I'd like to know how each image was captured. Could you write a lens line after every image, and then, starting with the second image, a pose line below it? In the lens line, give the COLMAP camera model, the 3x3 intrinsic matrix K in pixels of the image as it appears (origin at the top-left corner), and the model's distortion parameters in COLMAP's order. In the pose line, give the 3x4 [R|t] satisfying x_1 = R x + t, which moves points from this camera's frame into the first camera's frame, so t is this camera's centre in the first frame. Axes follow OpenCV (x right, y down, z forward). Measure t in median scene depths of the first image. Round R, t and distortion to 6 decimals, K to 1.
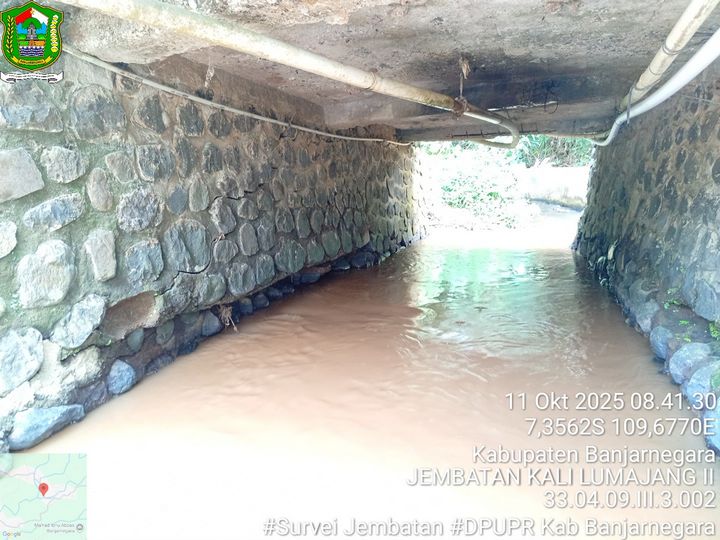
lens RADIAL K [[554.5, 0, 354.0], [0, 554.5, 271.7], [0, 0, 1]] dist [0.079628, -0.159202]
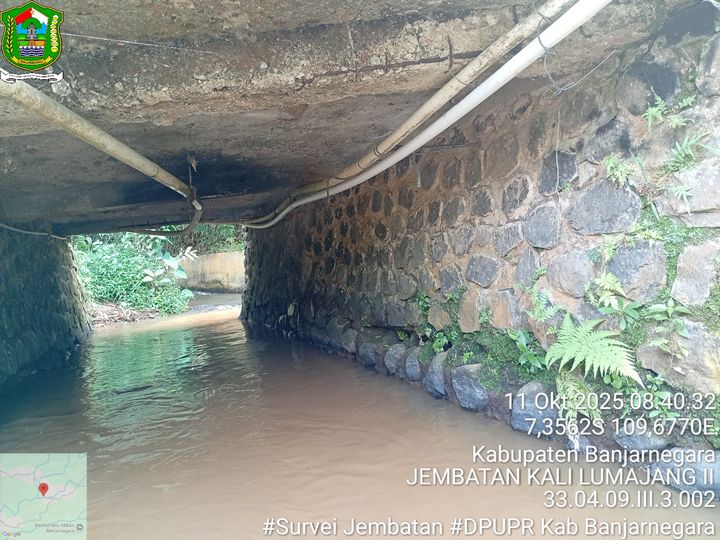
lens RADIAL K [[554.5, 0, 360.6], [0, 554.5, 269.5], [0, 0, 1]] dist [0.079628, -0.159202]
pose [[0.775344, -0.095300, 0.624307, -0.279749], [0.199700, 0.974822, -0.099207, 0.048496], [-0.599133, 0.201594, 0.774854, -0.096658]]
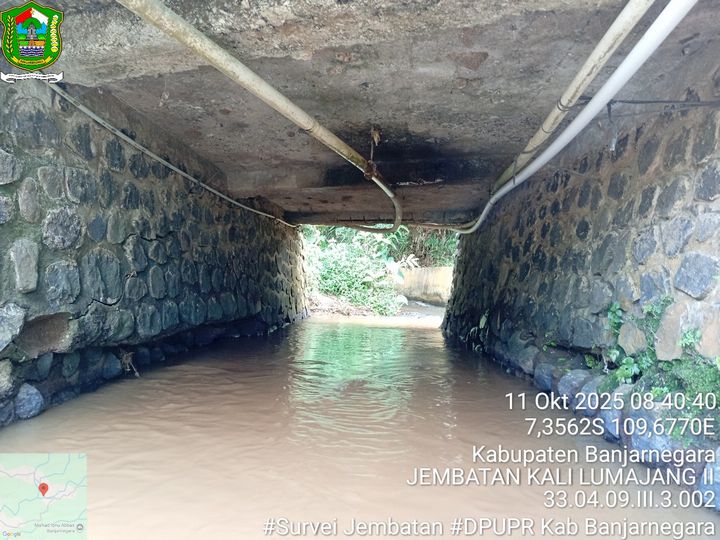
lens RADIAL K [[554.5, 0, 355.7], [0, 554.5, 268.3], [0, 0, 1]] dist [0.079628, -0.159202]
pose [[0.968568, 0.049914, 0.243688, -0.101751], [-0.003164, 0.982054, -0.188576, 0.111357], [-0.248728, 0.181877, 0.951344, -0.027071]]
